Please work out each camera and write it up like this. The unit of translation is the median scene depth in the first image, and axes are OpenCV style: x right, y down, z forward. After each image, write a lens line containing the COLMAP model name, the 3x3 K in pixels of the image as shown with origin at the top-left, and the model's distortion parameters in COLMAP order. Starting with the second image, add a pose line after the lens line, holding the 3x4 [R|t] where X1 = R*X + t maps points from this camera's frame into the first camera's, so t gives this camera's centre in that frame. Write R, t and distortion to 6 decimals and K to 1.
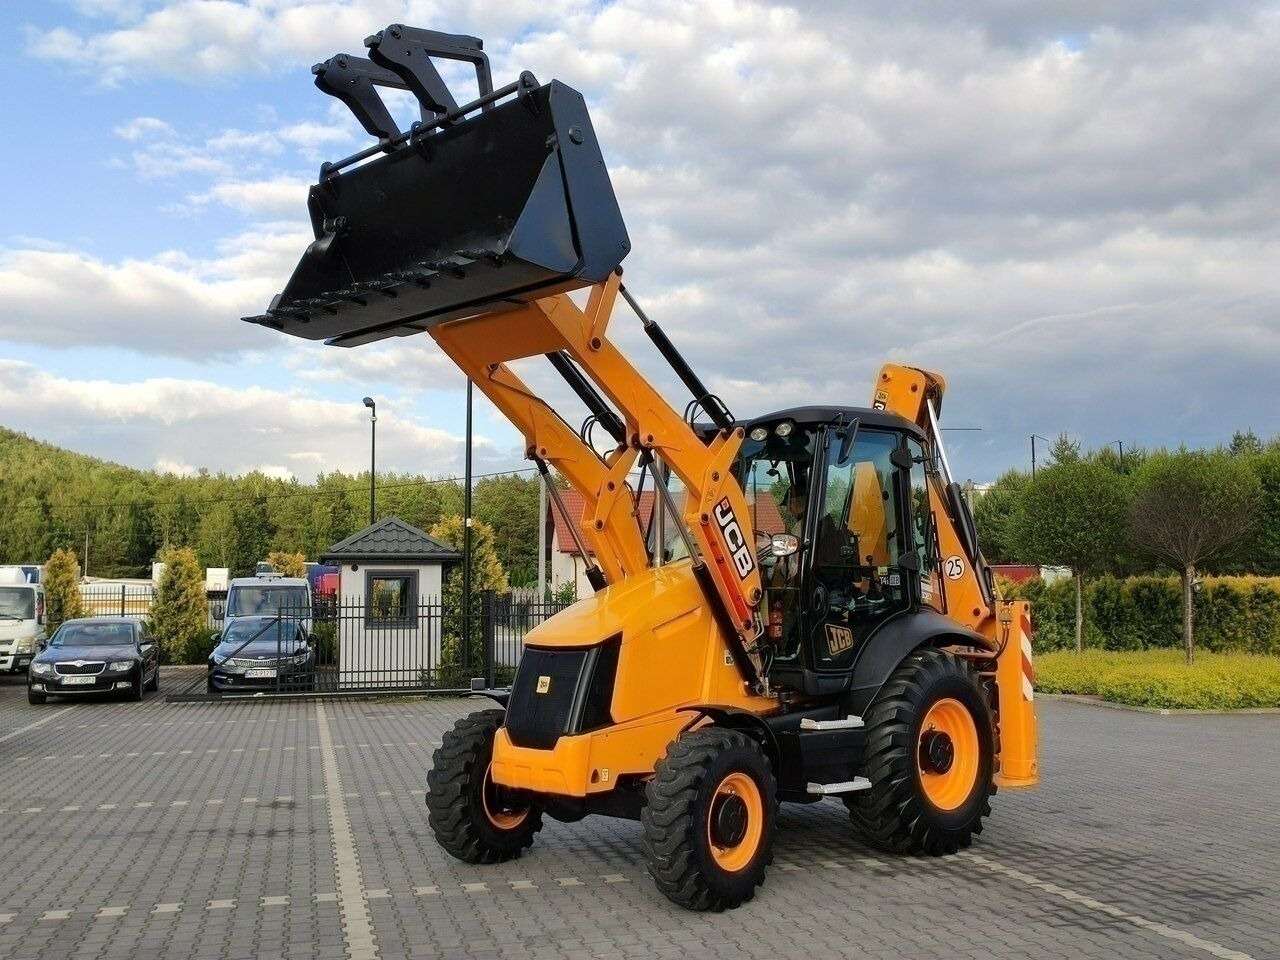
lens RADIAL K [[1291.2, 0, 647.8], [0, 1291.2, 466.9], [0, 0, 1]] dist [0.067899, 0.000000]
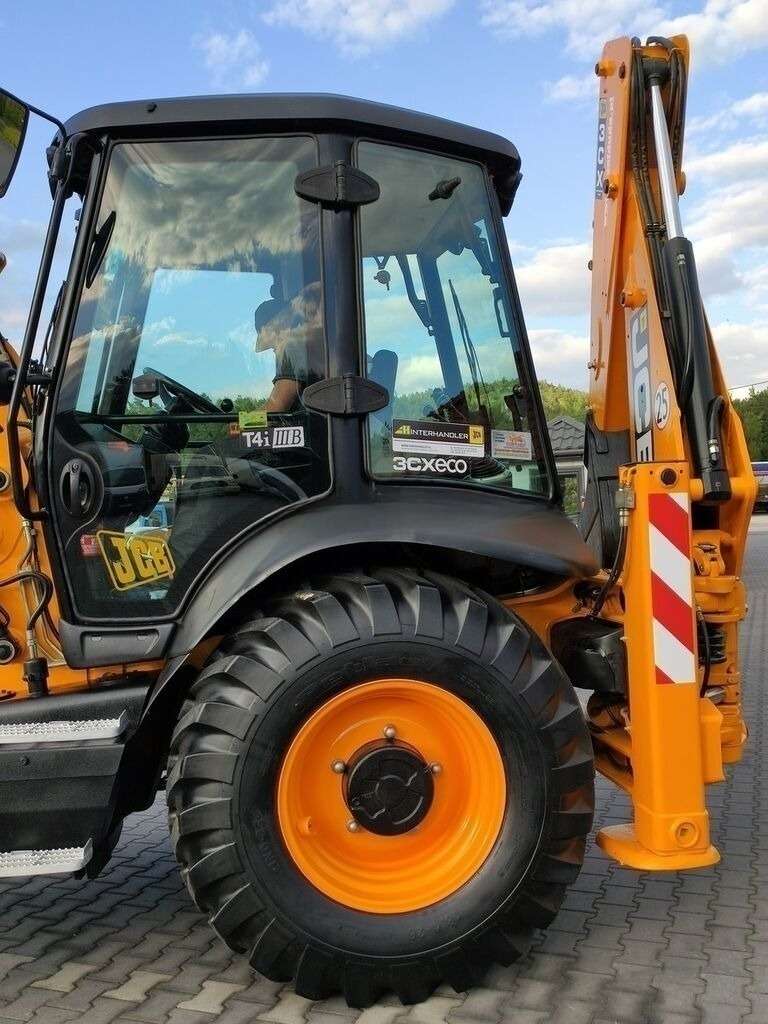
lens RADIAL K [[1026.9, 0, 381.8], [0, 1026.9, 501.4], [0, 0, 1]] dist [0.053524, 0.000000]
pose [[0.809926, -0.035792, -0.585439, 0.462930], [0.098122, 0.992338, 0.075079, 0.088774], [0.578266, -0.118253, 0.807233, 0.726828]]
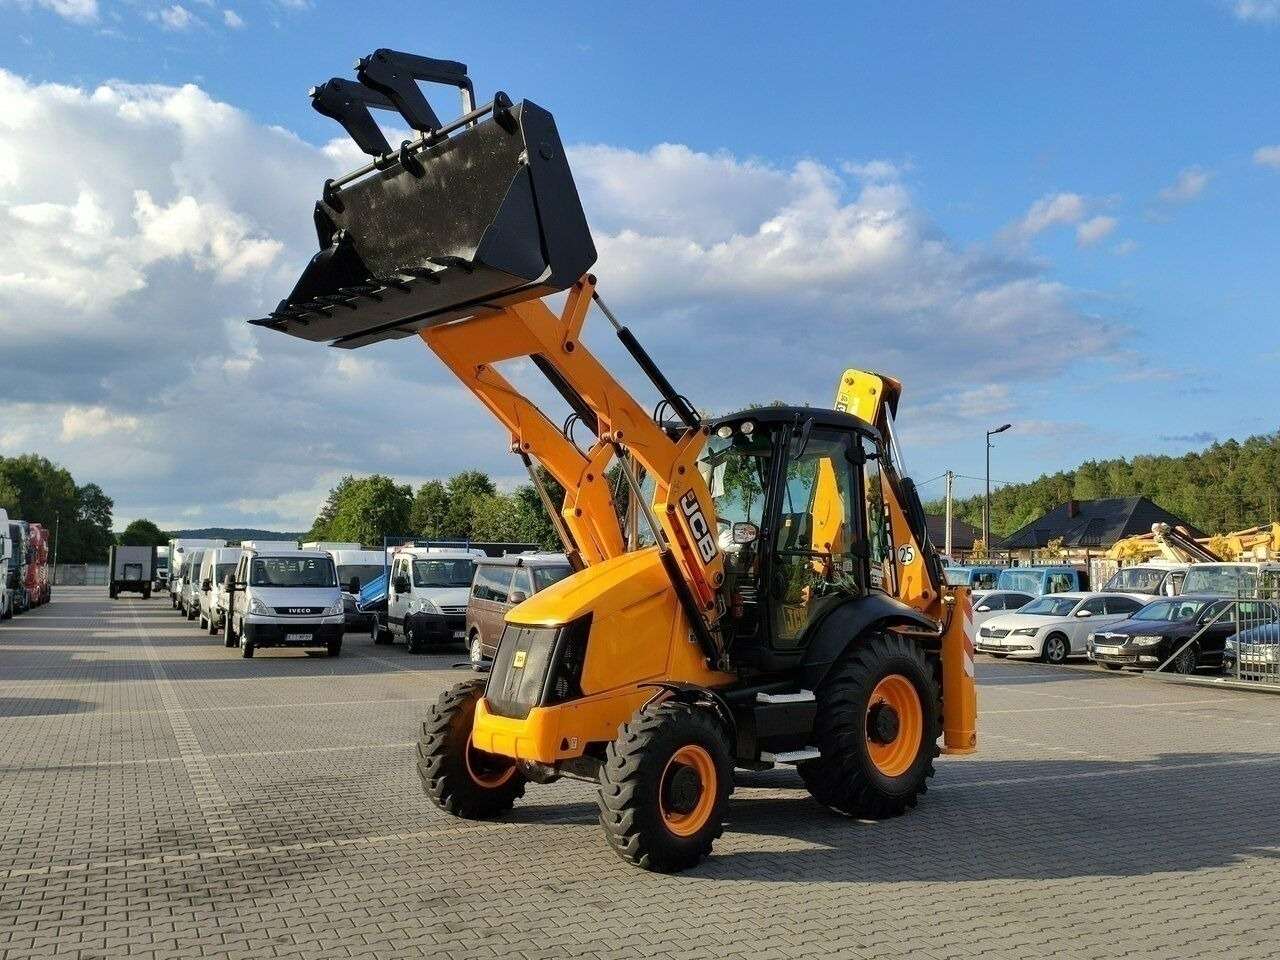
lens RADIAL K [[1106.5, 0, 644.4], [0, 1106.5, 469.1], [0, 0, 1]] dist [0.060816, -0.012119]
pose [[0.999790, 0.010804, -0.017436, 0.035495], [-0.010657, 0.999907, 0.008482, -0.000989], [0.017526, -0.008294, 0.999812, 0.060939]]
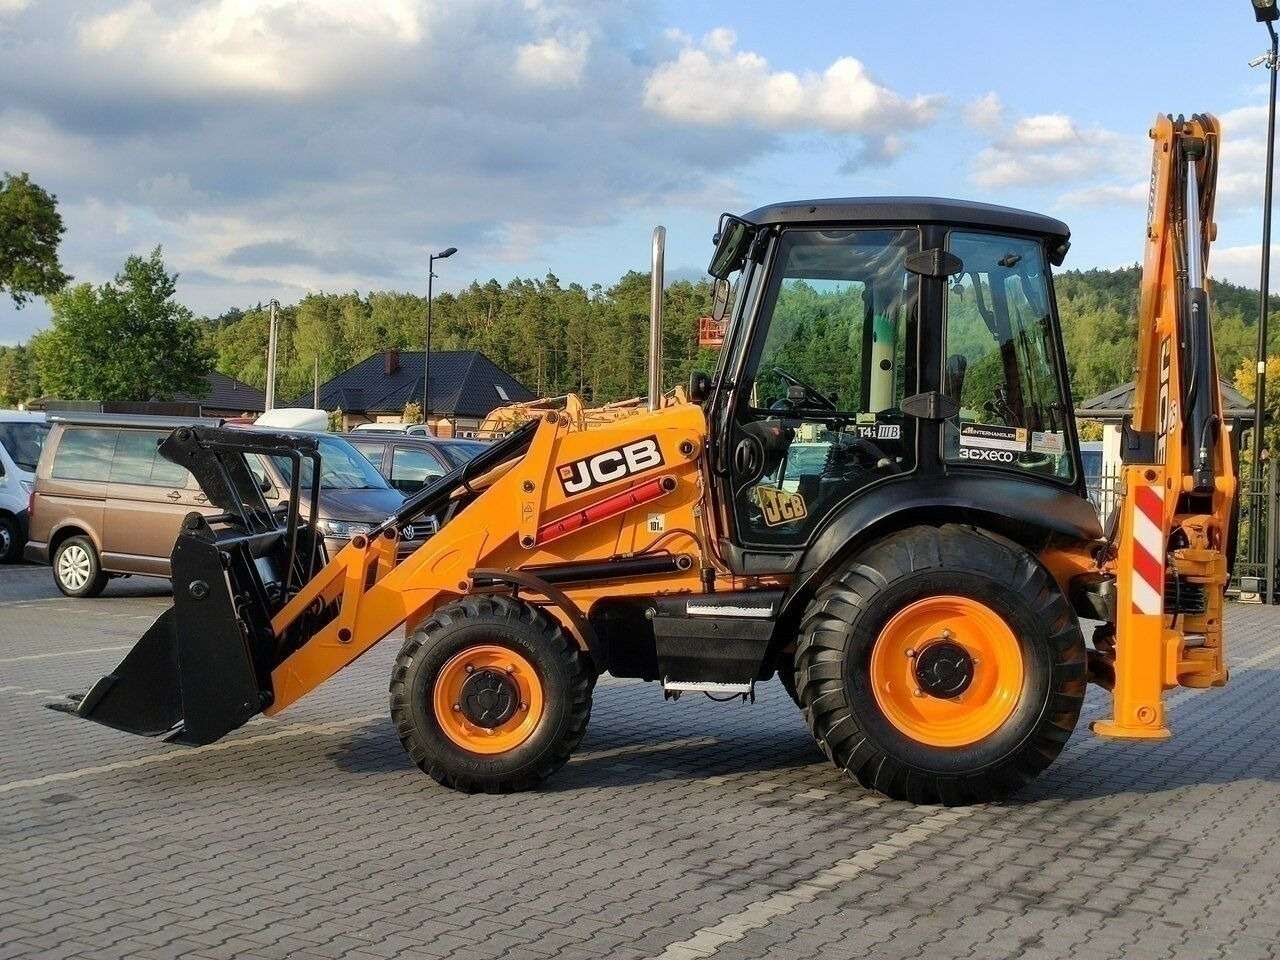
lens RADIAL K [[1622.1, 0, 644.4], [0, 1622.1, 469.4], [0, 0, 1]] dist [0.076586, 0.000000]
pose [[0.703052, 0.021876, -0.710802, 0.773574], [0.047741, 0.995820, 0.077868, 0.031519], [0.709534, -0.088680, 0.699069, 0.265906]]
